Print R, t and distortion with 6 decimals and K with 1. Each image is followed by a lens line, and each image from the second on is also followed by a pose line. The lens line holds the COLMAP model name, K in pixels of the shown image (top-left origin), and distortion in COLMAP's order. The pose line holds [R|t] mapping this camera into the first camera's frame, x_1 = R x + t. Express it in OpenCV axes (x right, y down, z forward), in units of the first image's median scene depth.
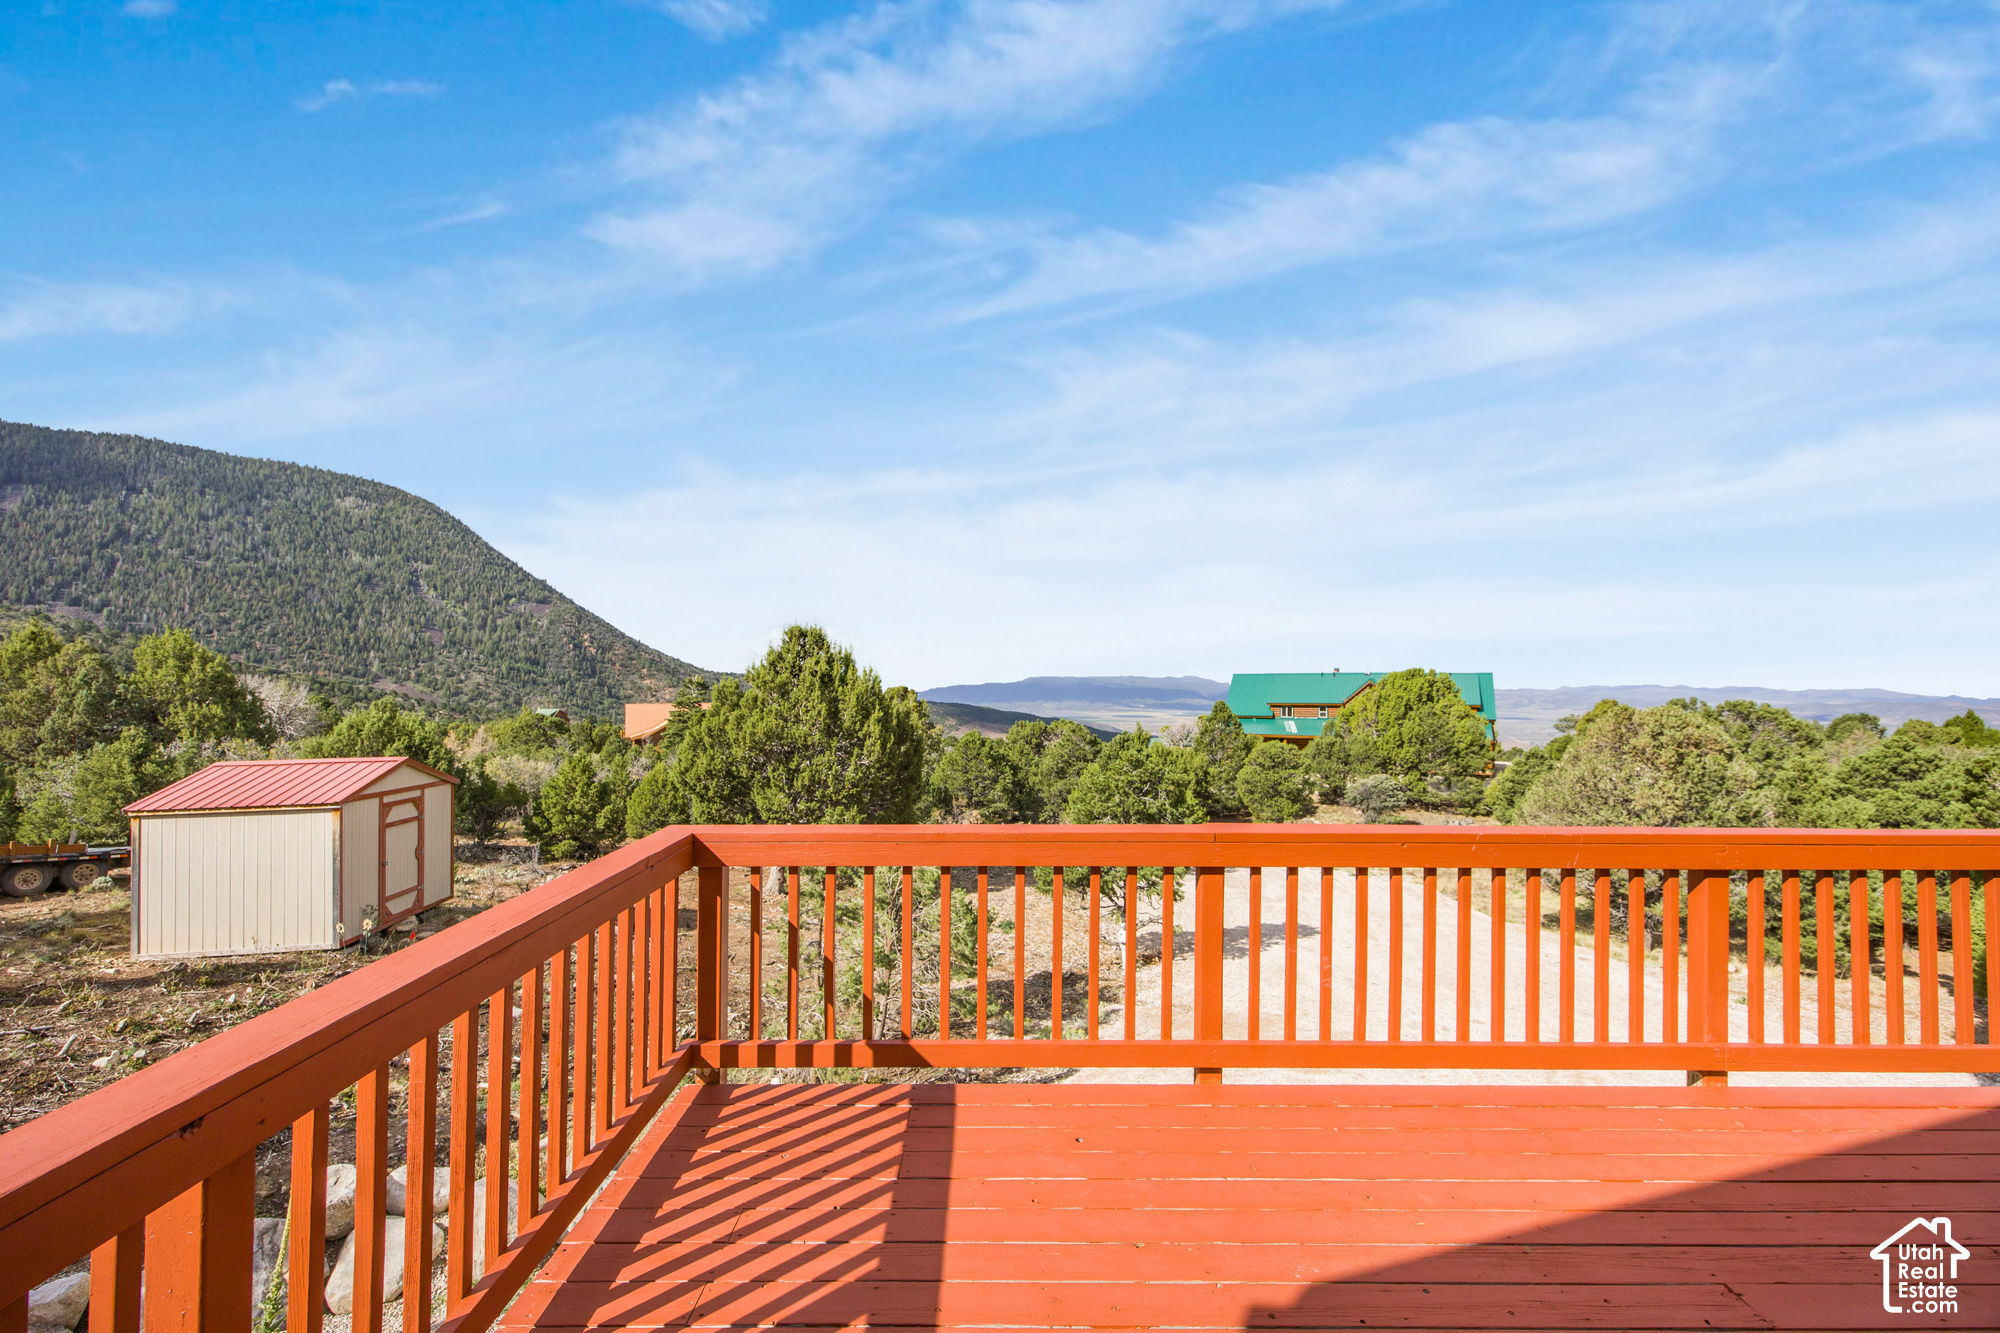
lens RADIAL K [[881.4, 0, 1011.8], [0, 881.4, 663.8], [0, 0, 1]] dist [0.000810, 0.000235]
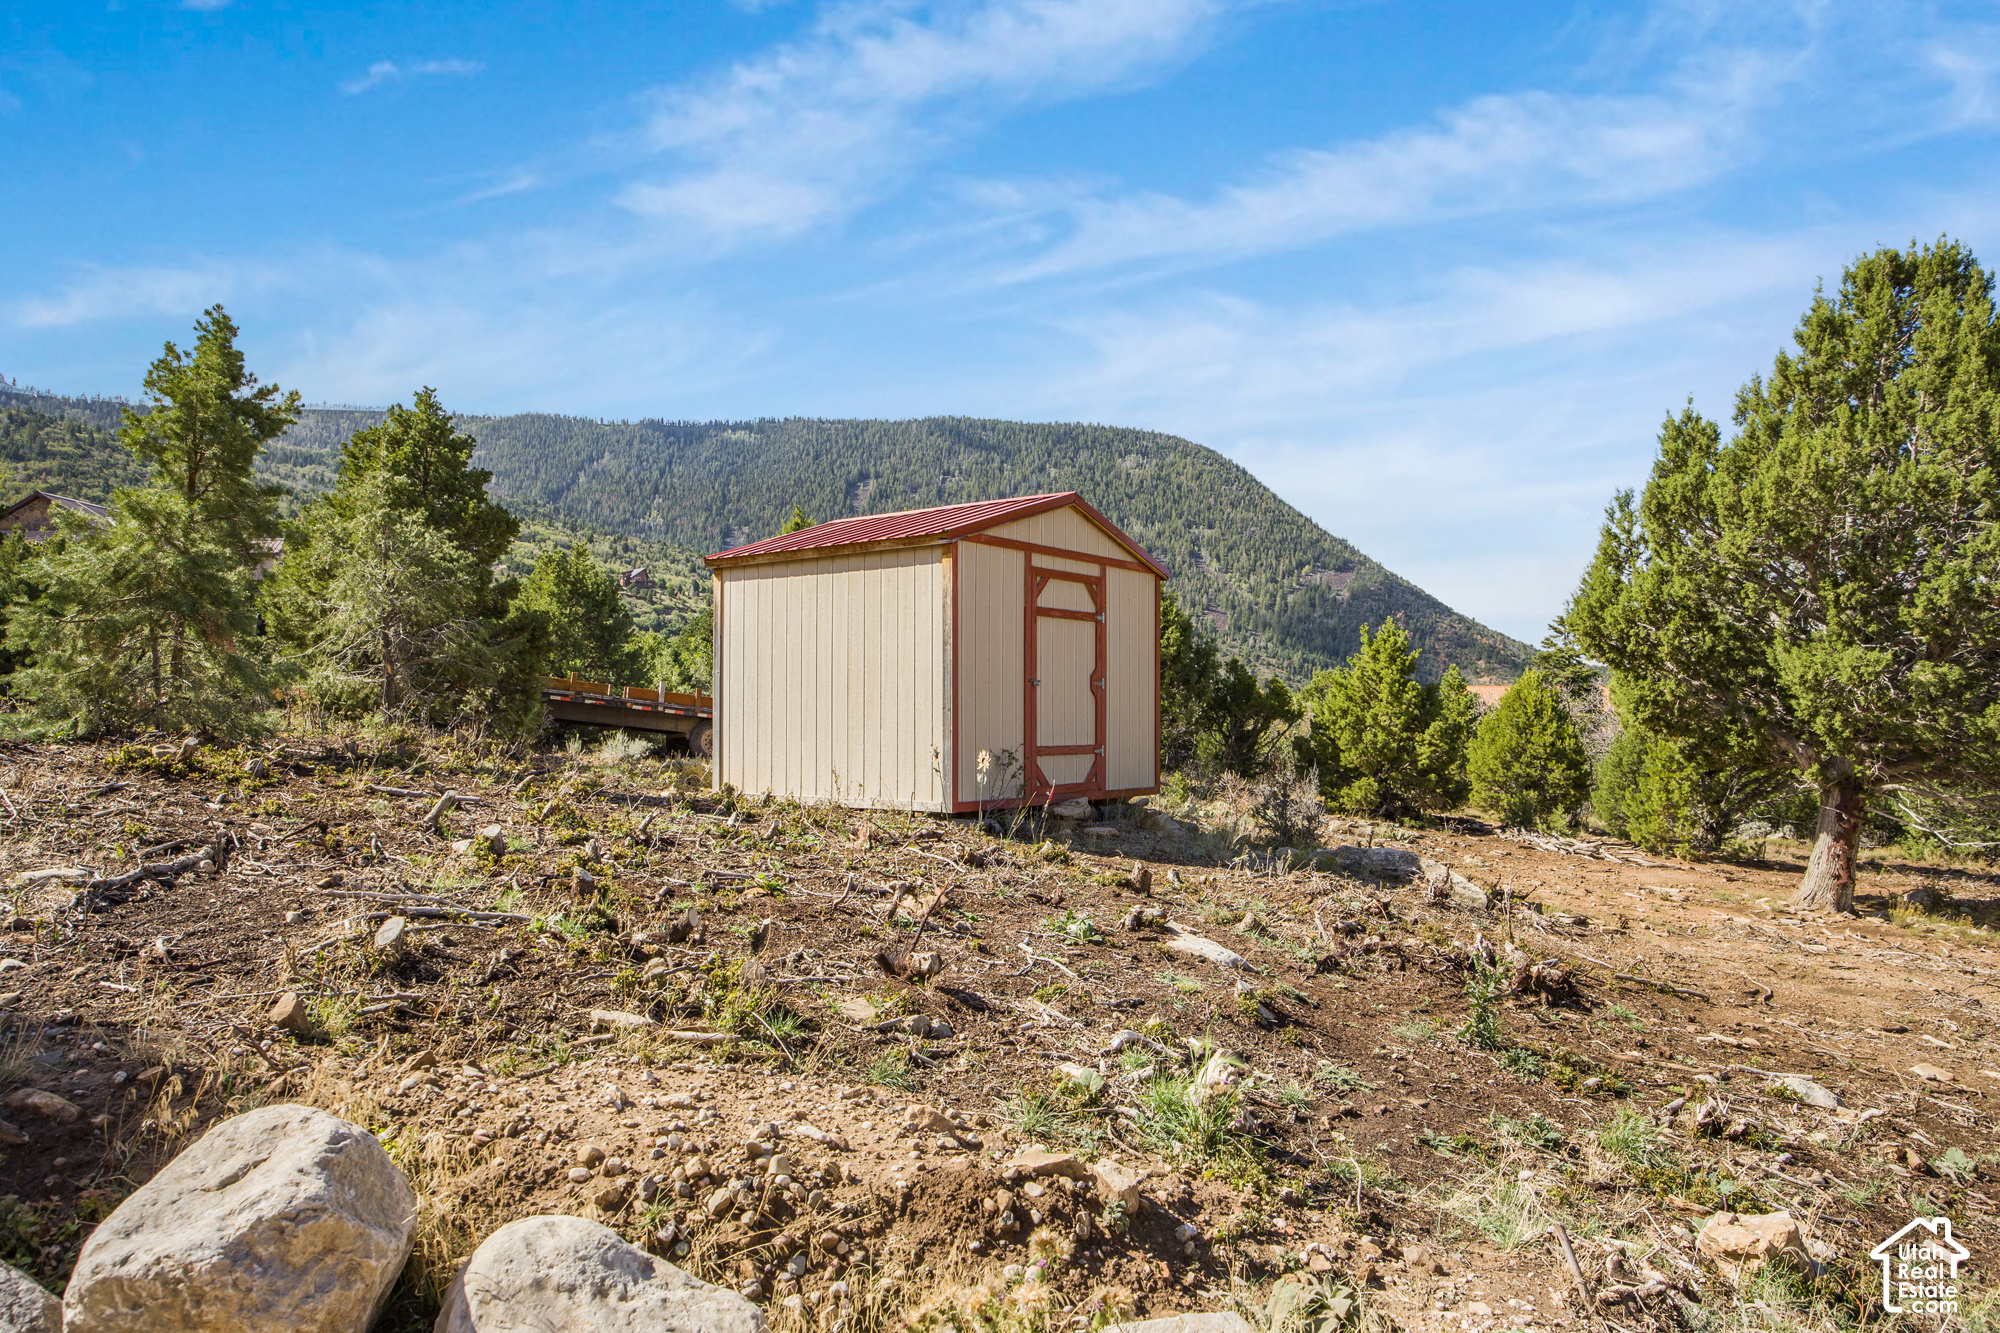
lens RADIAL K [[1305.9, 0, 1004.2], [0, 1305.9, 657.3], [0, 0, 1]] dist [0.028379, 0.001639]
pose [[0.736402, -0.005621, -0.676521, -0.098004], [0.004465, 0.999984, -0.003449, 0.106646], [0.676530, -0.000481, 0.736415, 0.205520]]
